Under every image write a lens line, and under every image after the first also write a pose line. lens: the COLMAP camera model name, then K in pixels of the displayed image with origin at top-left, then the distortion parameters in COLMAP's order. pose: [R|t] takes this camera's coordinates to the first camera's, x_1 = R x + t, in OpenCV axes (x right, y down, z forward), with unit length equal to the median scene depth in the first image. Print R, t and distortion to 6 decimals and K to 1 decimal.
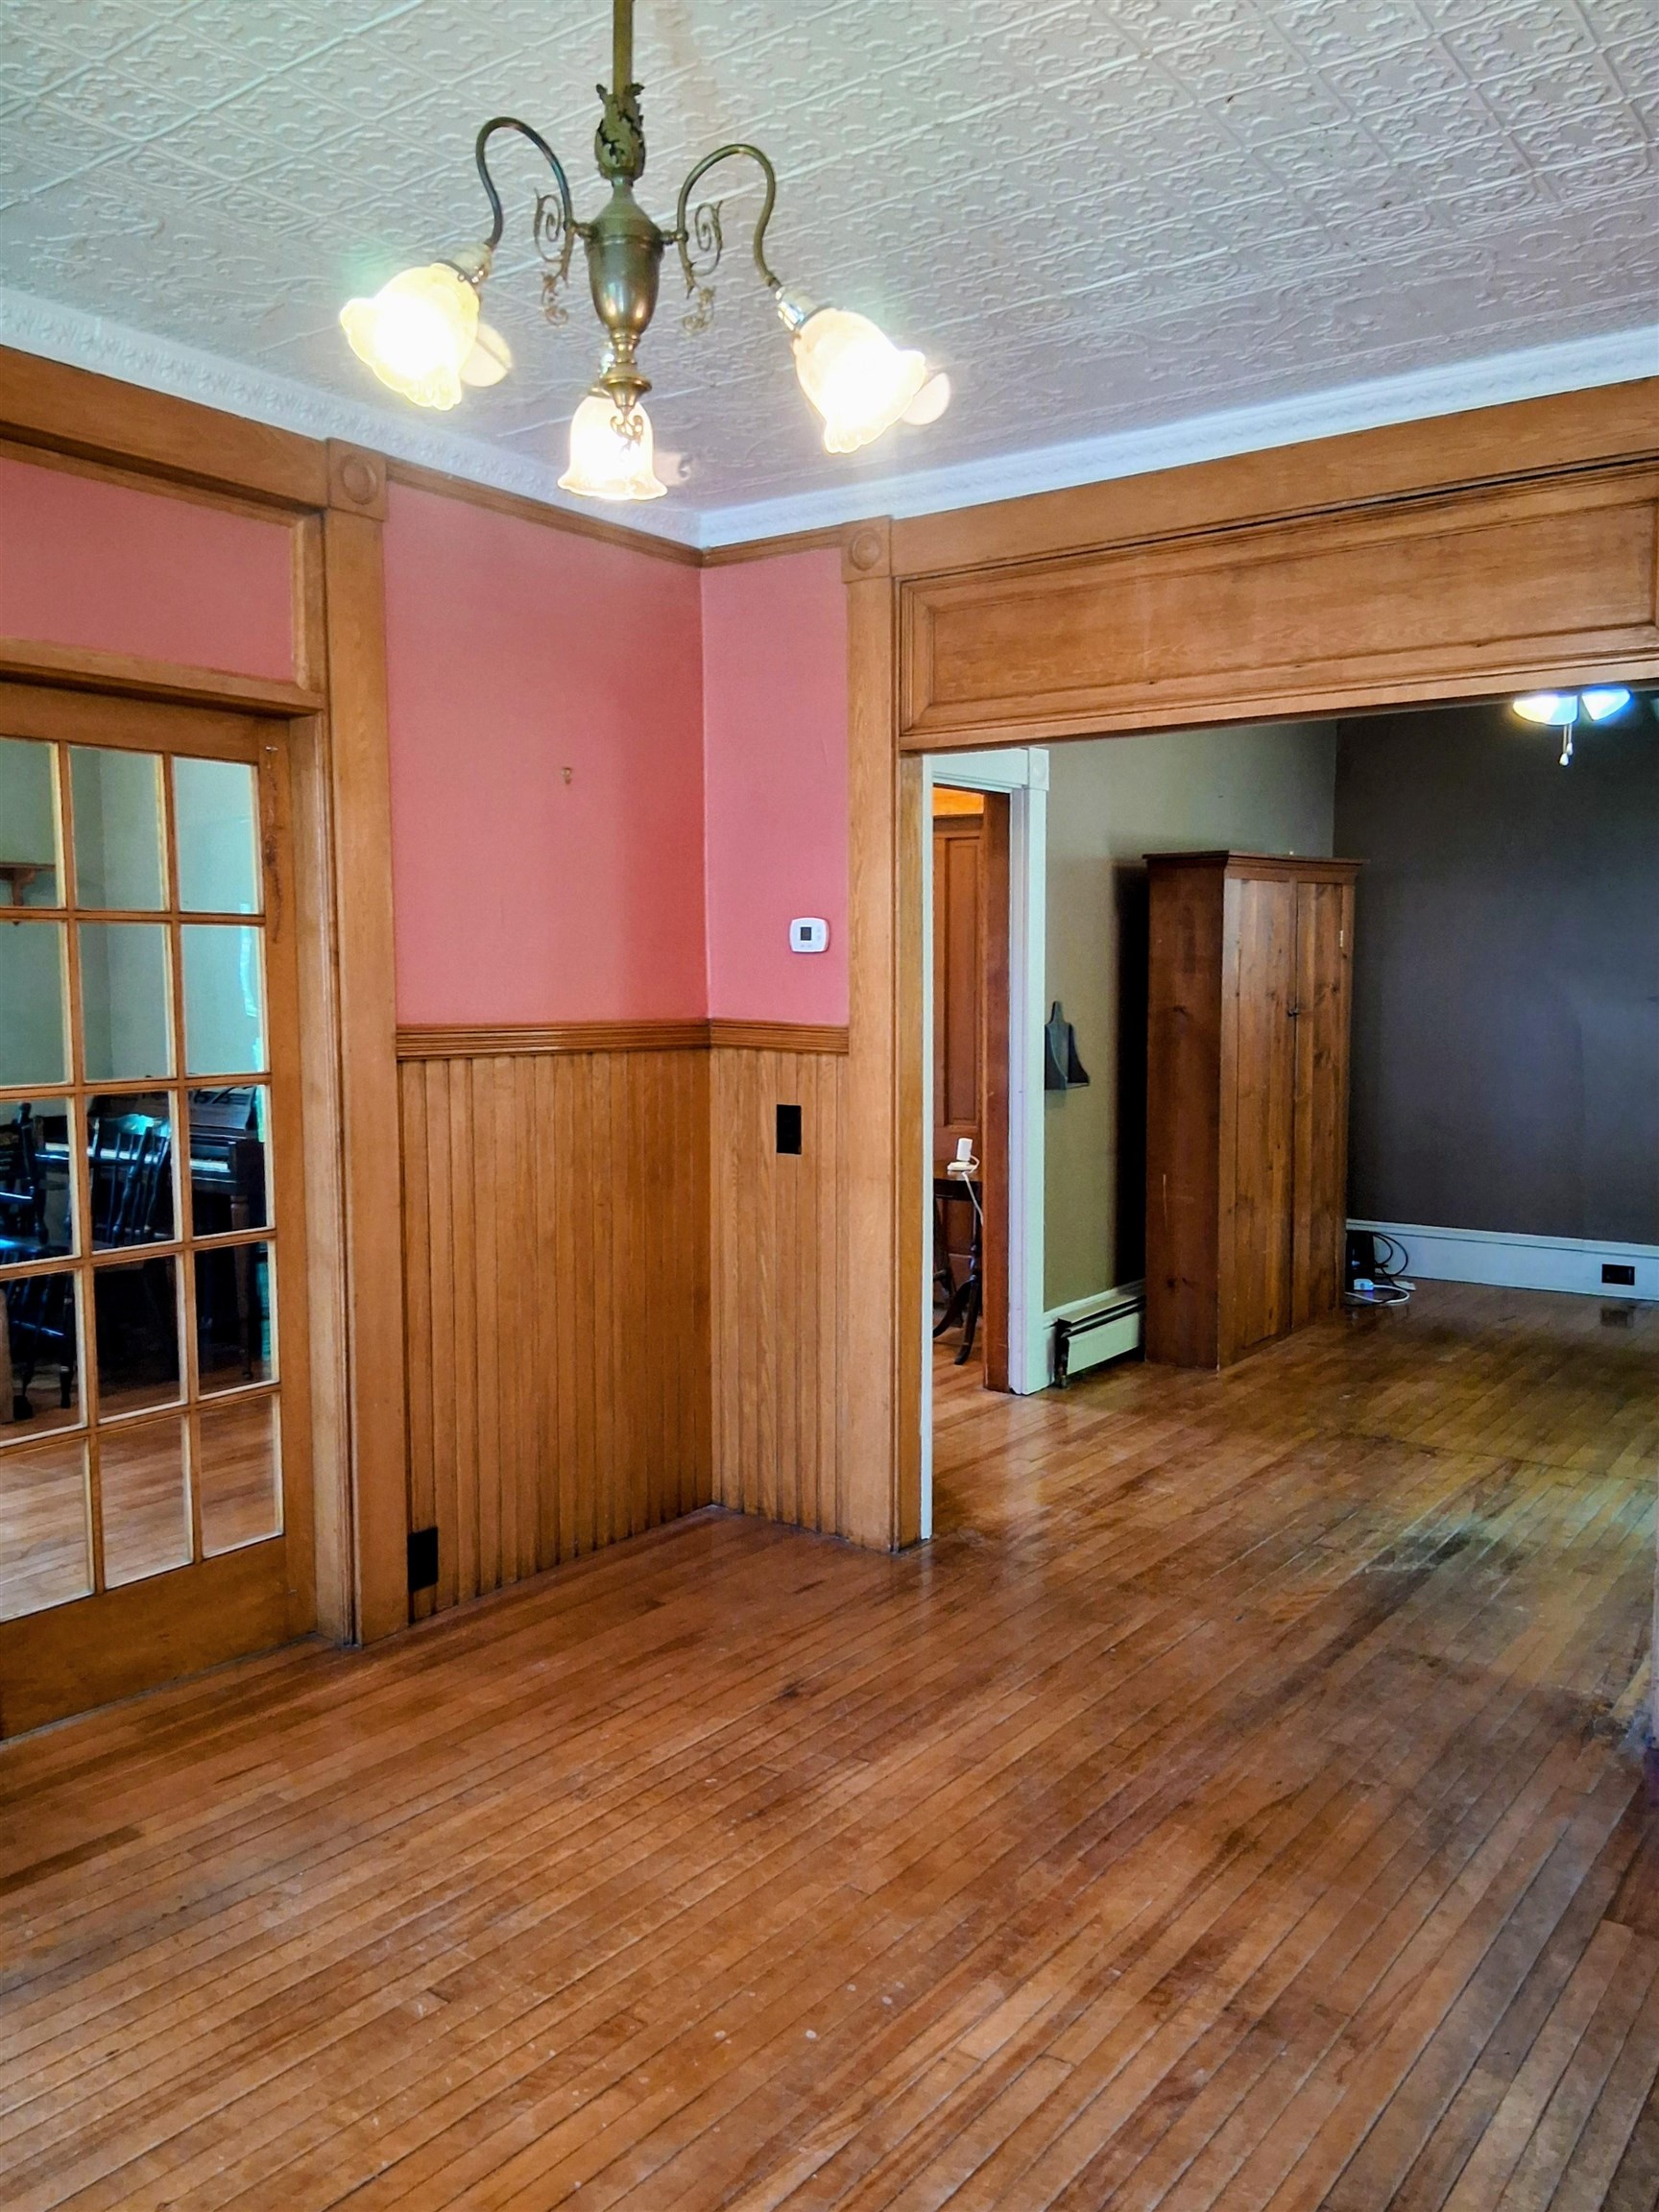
lens RADIAL K [[1742.4, 0, 829.5], [0, 1742.4, 1106.0], [0, 0, 1]] dist [-0.006188, -0.005588]
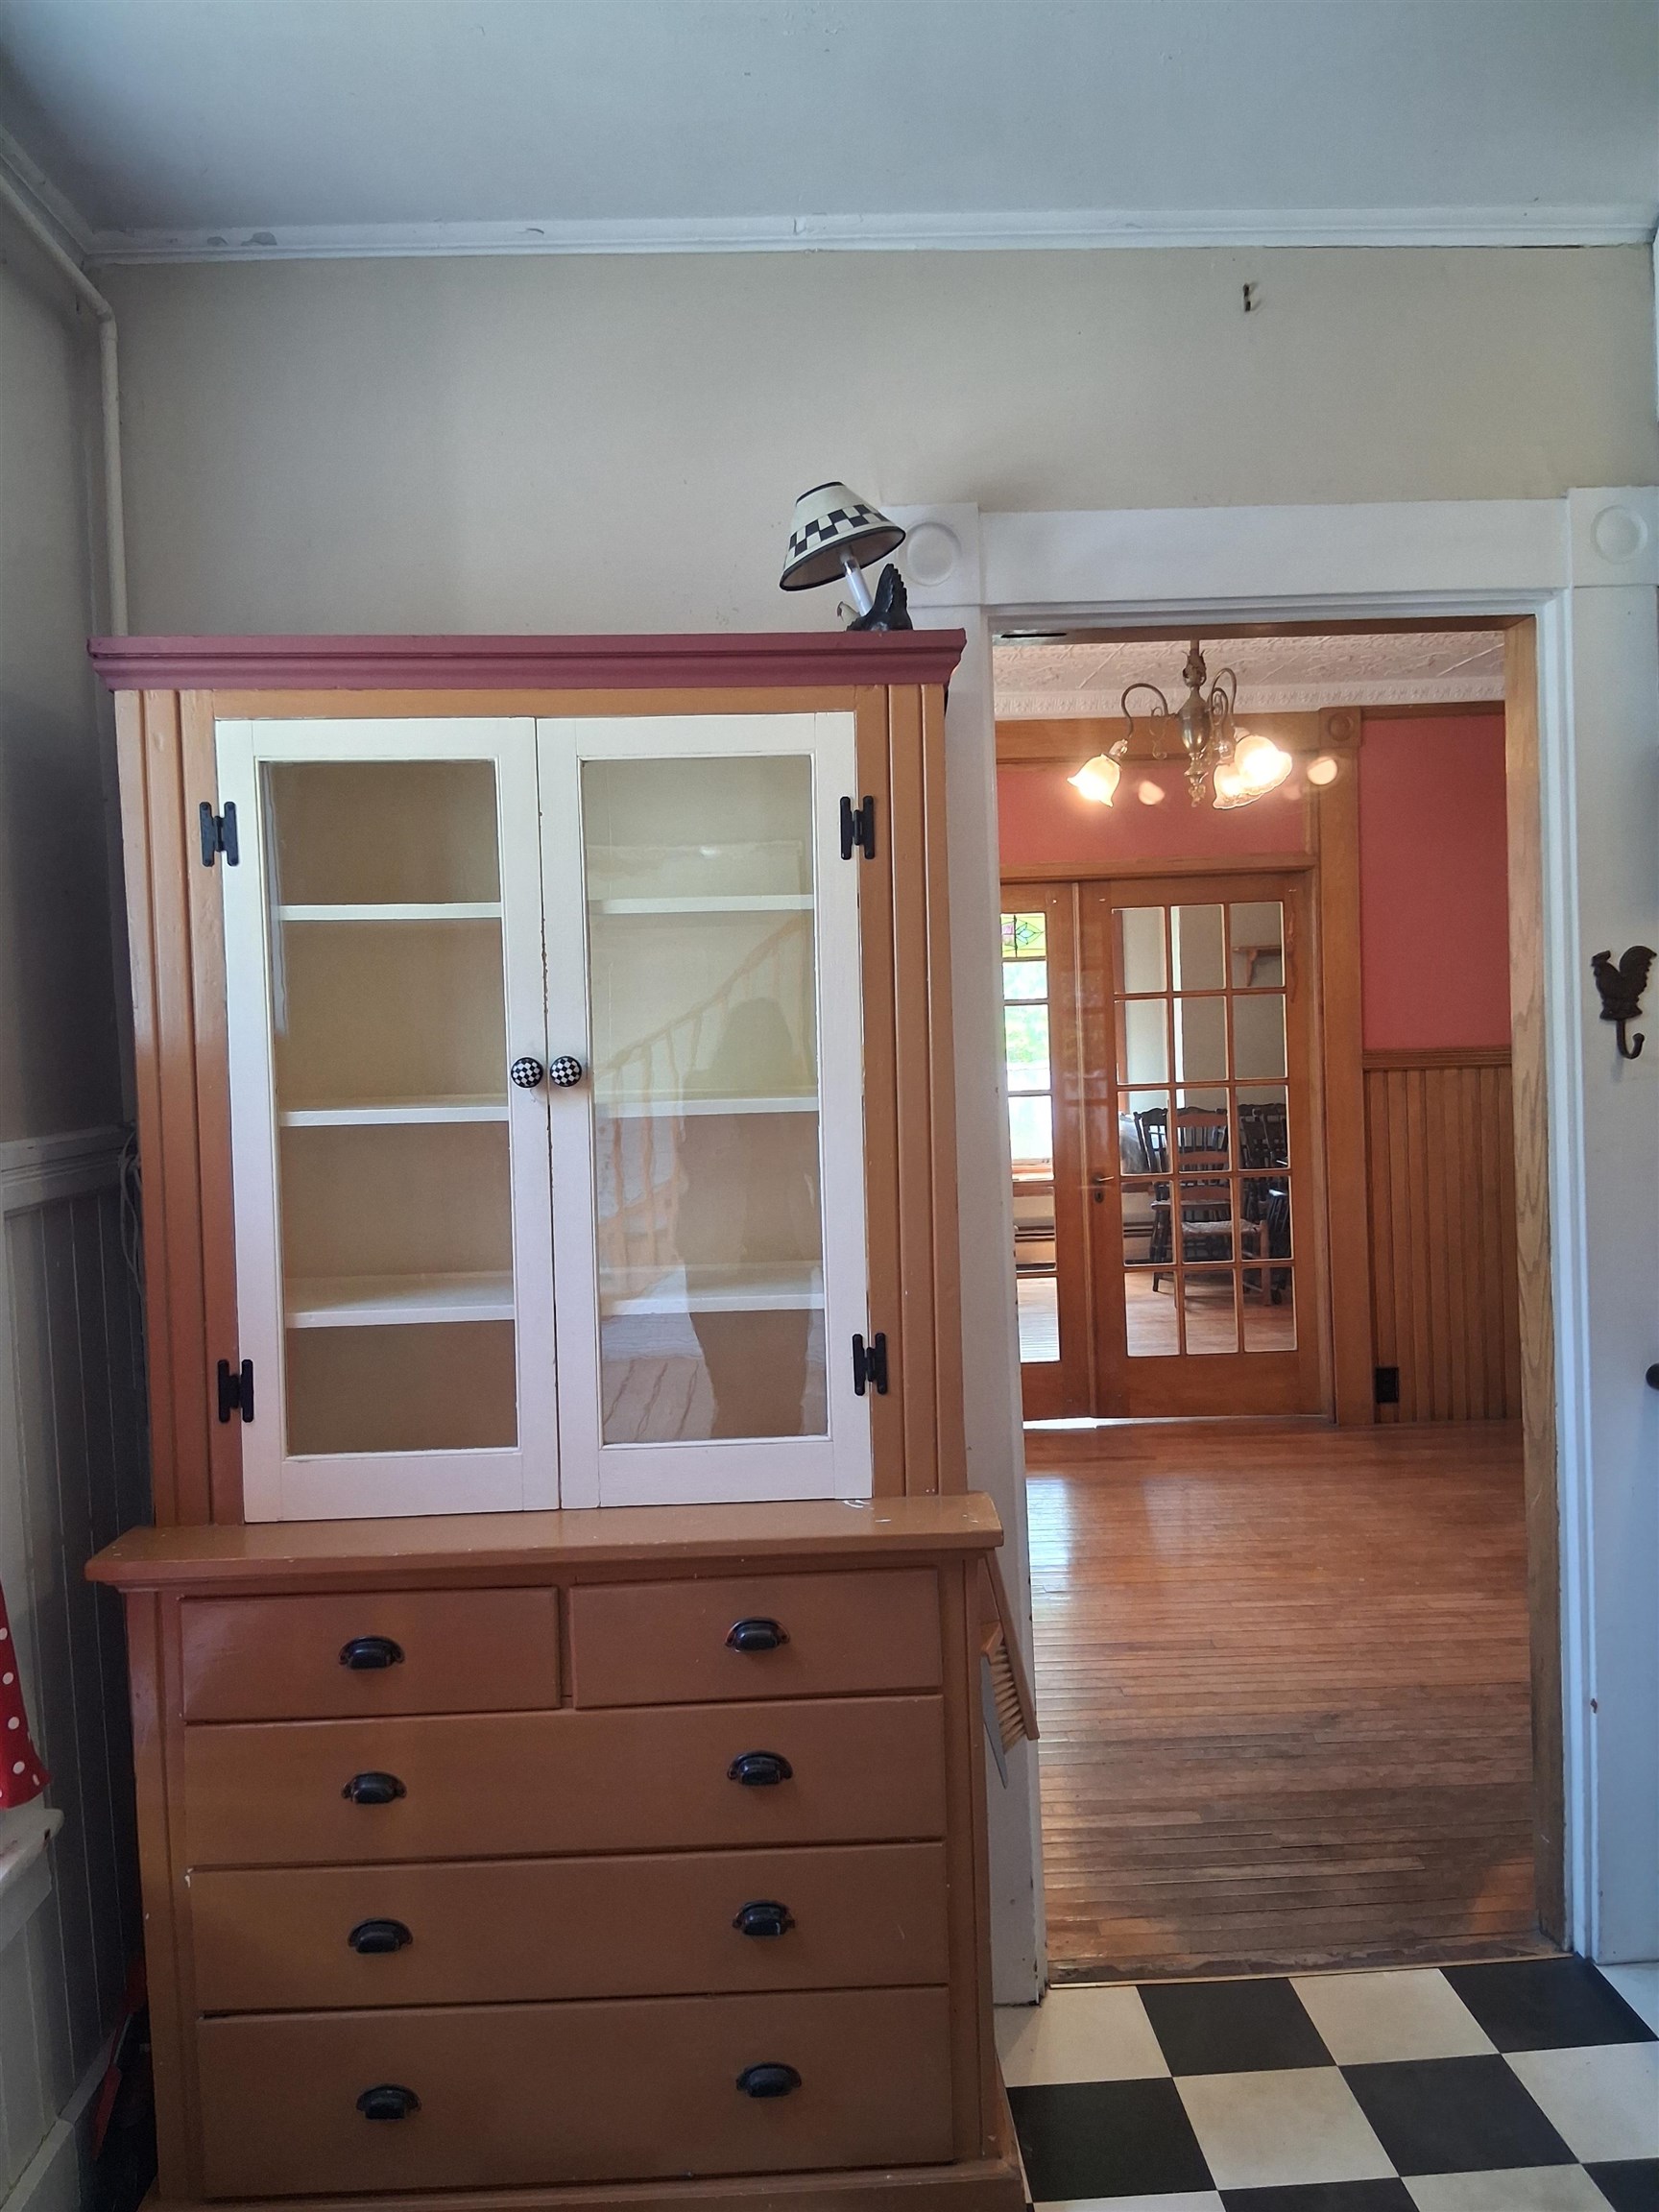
lens RADIAL K [[1742.4, 0, 829.5], [0, 1742.4, 1106.0], [0, 0, 1]] dist [-0.006188, -0.005588]
pose [[0.632566, 0.021464, -0.774209, 0.742230], [-0.037446, 0.999294, -0.002891, 0.032181], [0.773601, 0.030820, 0.632924, -0.455421]]
